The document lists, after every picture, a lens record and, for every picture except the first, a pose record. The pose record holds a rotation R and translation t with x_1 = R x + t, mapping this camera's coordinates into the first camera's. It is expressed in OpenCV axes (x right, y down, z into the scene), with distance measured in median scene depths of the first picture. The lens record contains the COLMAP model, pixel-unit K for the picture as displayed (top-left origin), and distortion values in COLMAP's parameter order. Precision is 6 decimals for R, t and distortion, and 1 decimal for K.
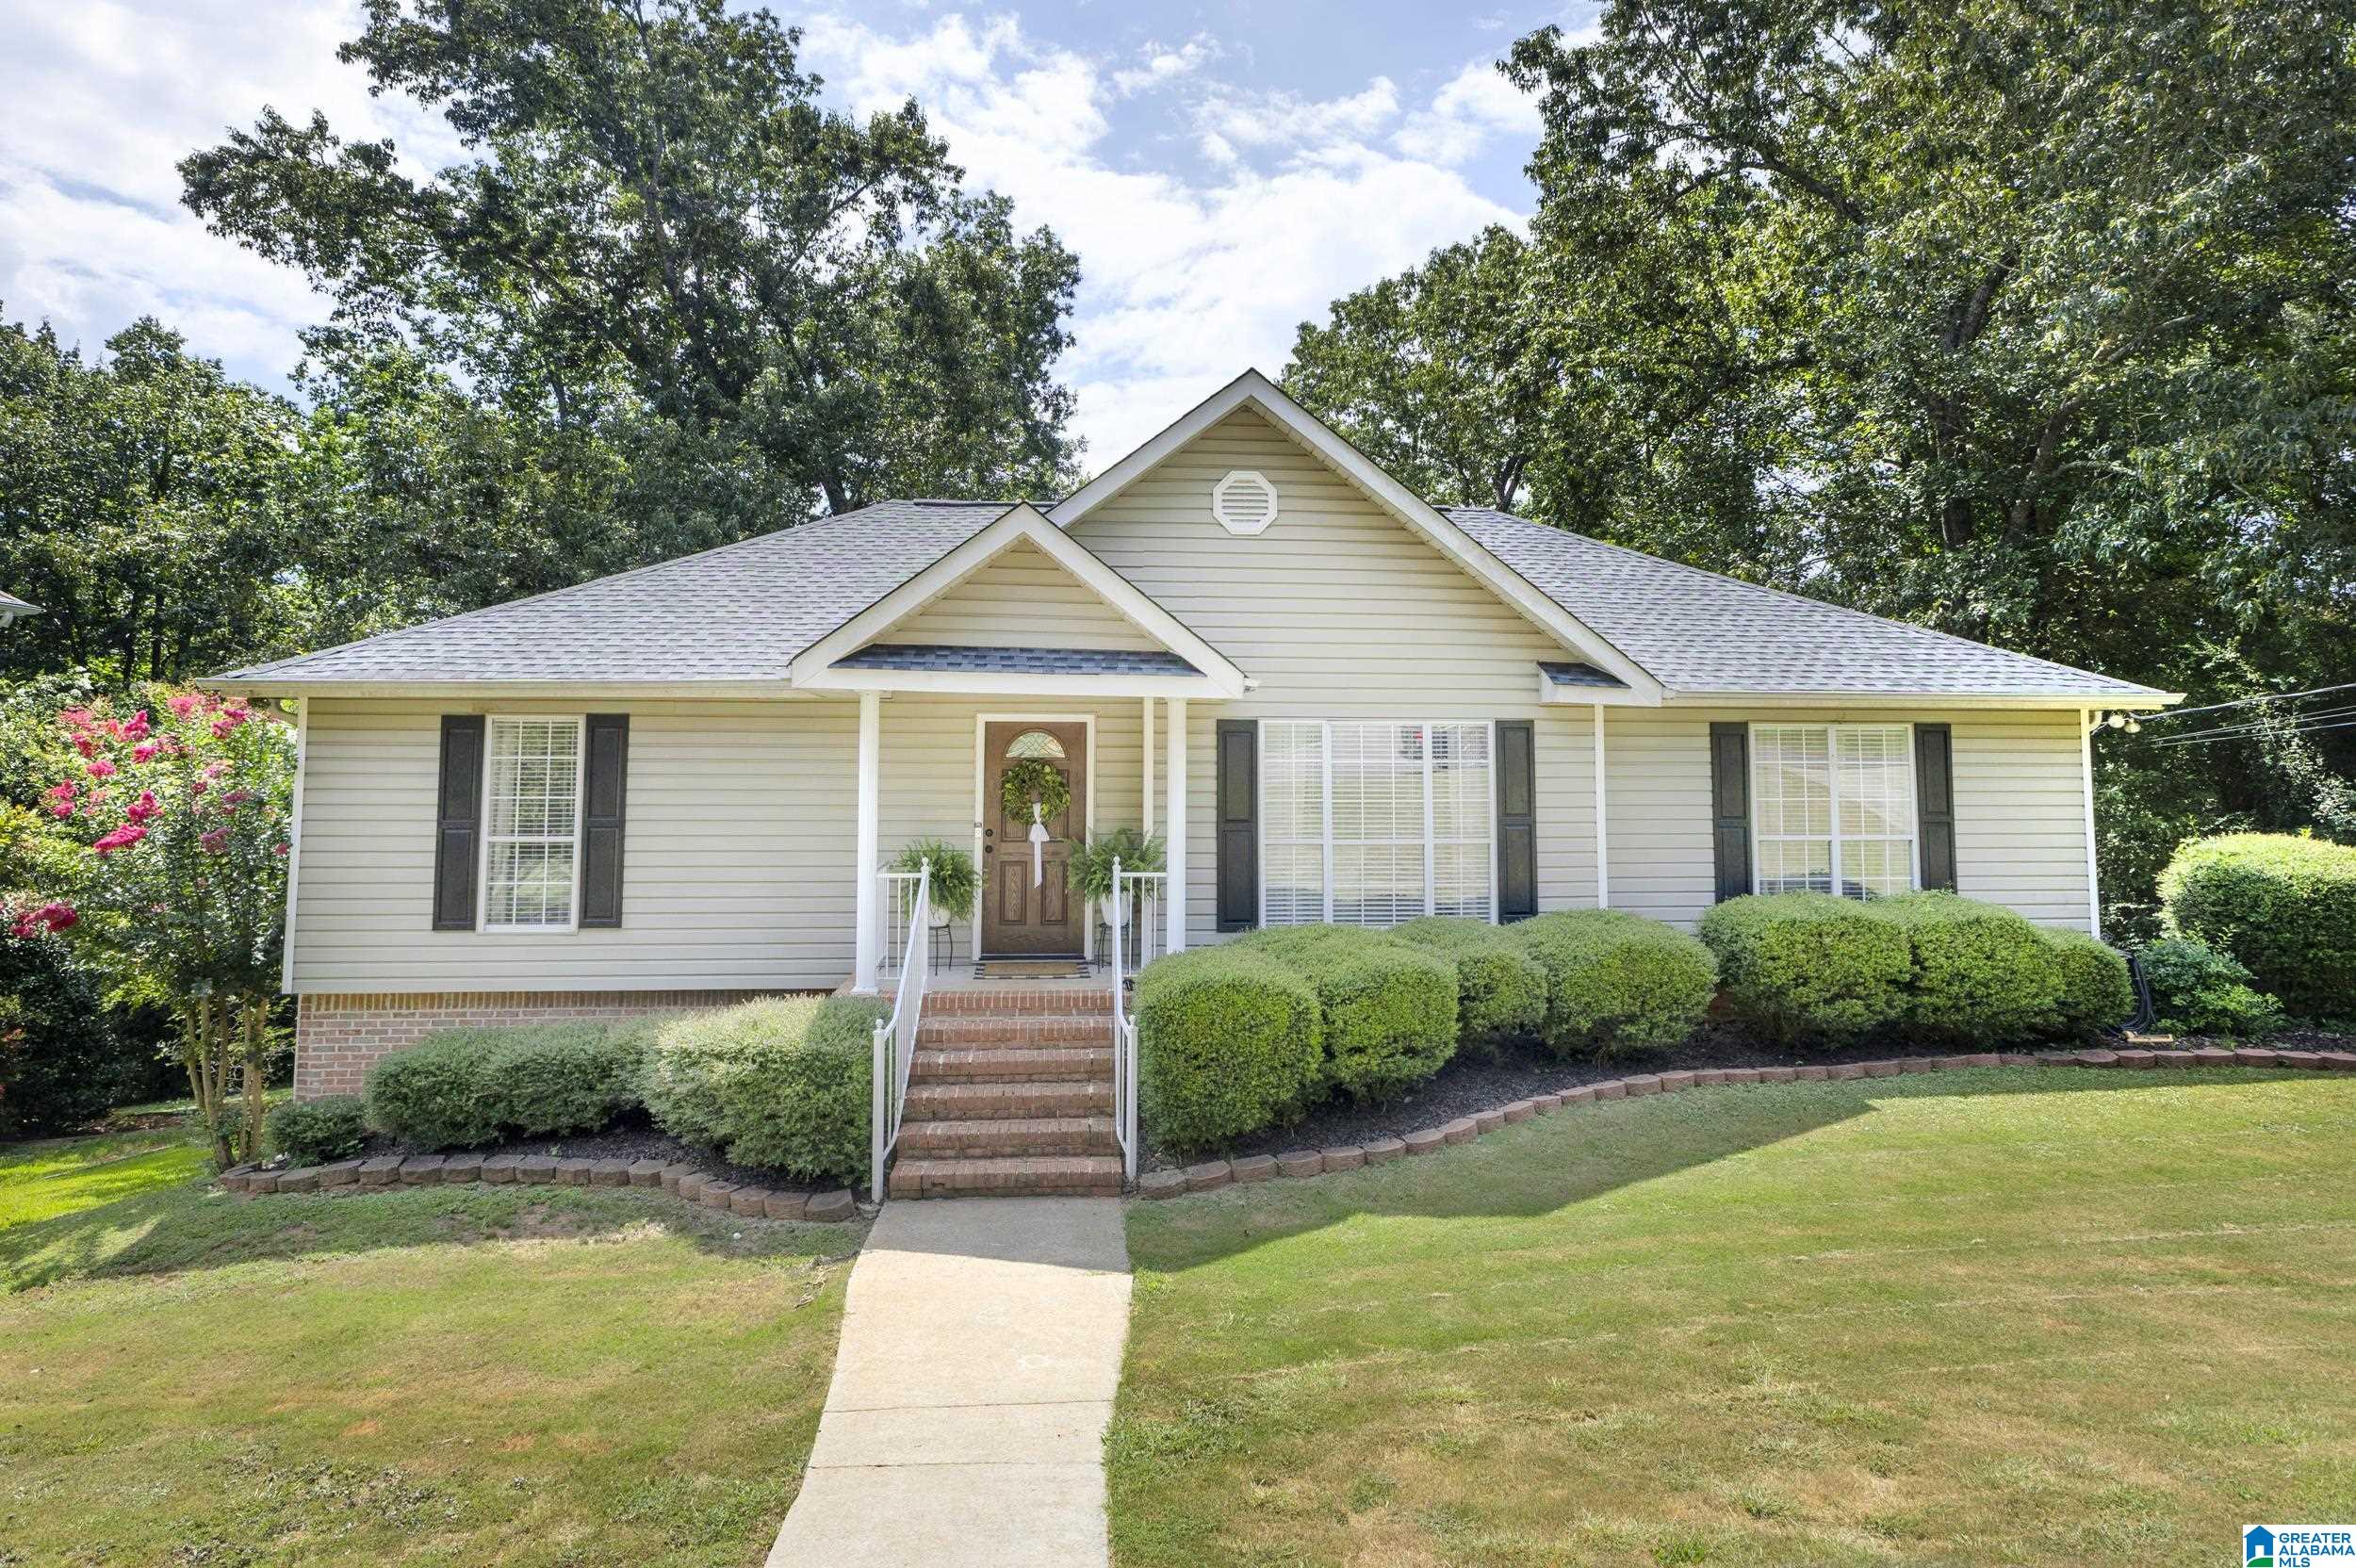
lens RADIAL K [[1143.2, 0, 1137.4], [0, 1143.2, 689.5], [0, 0, 1]] dist [0.005979, 0.001102]
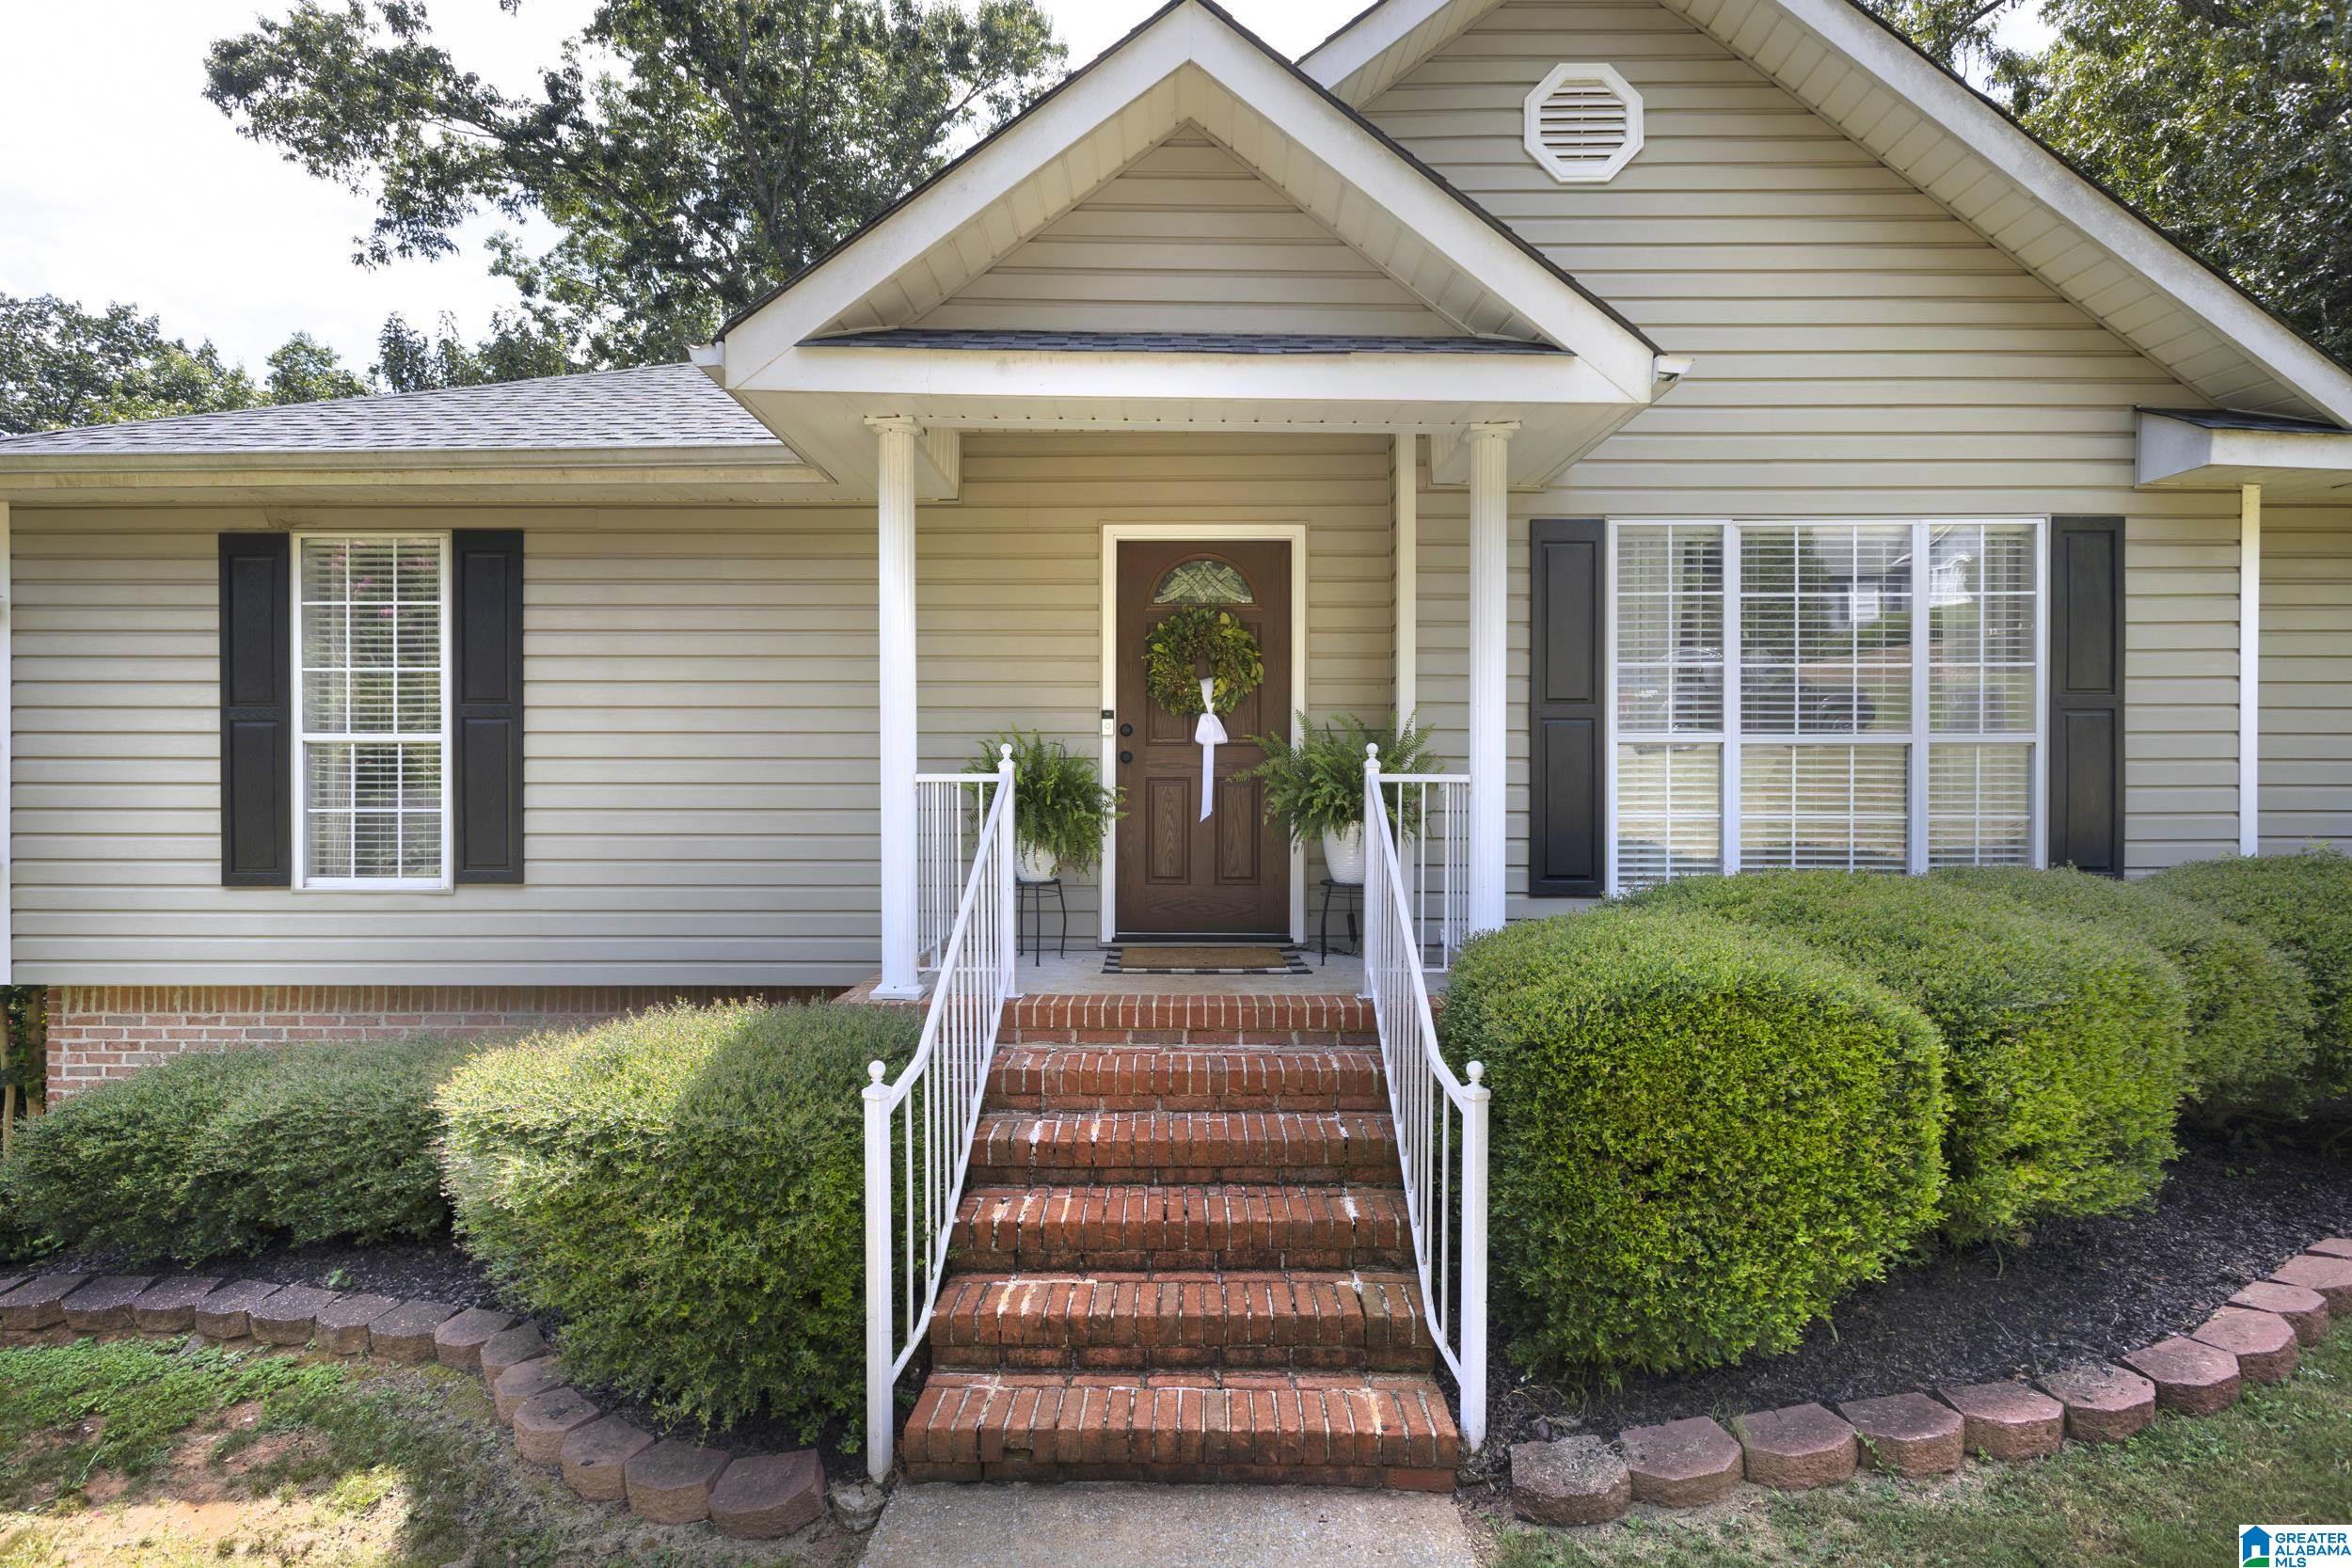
lens RADIAL K [[1141.2, 0, 1173.8], [0, 1141.2, 776.9], [0, 0, 1]] dist [0.005979, 0.001102]
pose [[0.996462, -0.002726, -0.083998, -0.058614], [0.008708, 0.997443, 0.070930, 0.112933], [0.083590, -0.071410, 0.993938, 0.437108]]
